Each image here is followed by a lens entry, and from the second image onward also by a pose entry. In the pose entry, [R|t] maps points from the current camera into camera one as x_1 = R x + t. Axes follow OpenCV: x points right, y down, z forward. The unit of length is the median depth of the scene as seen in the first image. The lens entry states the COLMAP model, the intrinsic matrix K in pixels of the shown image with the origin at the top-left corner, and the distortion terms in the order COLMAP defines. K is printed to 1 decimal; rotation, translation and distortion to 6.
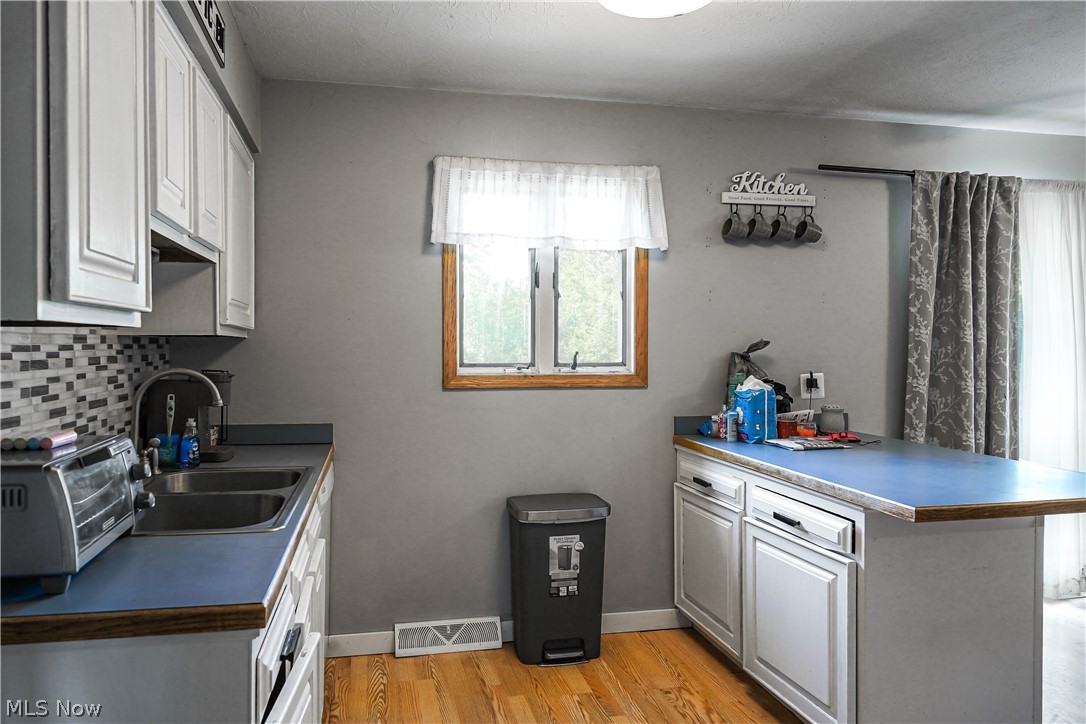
lens RADIAL K [[670.3, 0, 540.4], [0, 670.3, 350.5], [0, 0, 1]] dist [-0.000350, 0.000617]
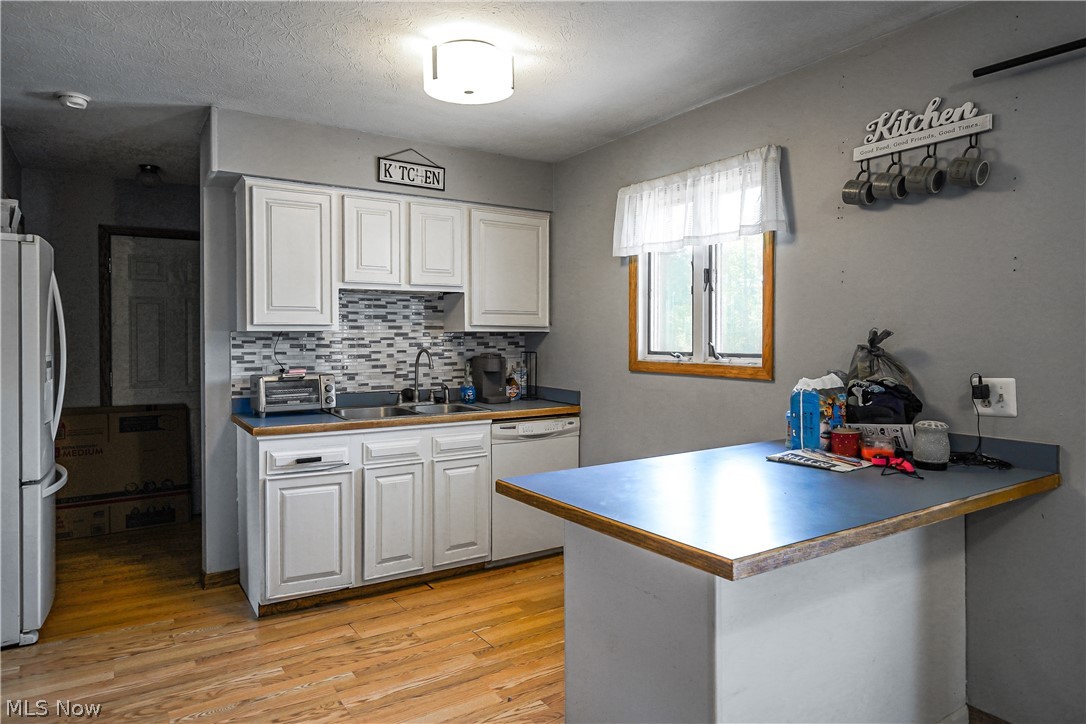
lens RADIAL K [[670.3, 0, 540.4], [0, 670.3, 350.5], [0, 0, 1]] dist [-0.000350, 0.000617]
pose [[0.386047, 0.019794, -0.922267, 0.880517], [-0.002263, 0.999787, 0.020510, -0.006445], [0.922476, -0.005831, 0.386009, 0.330767]]
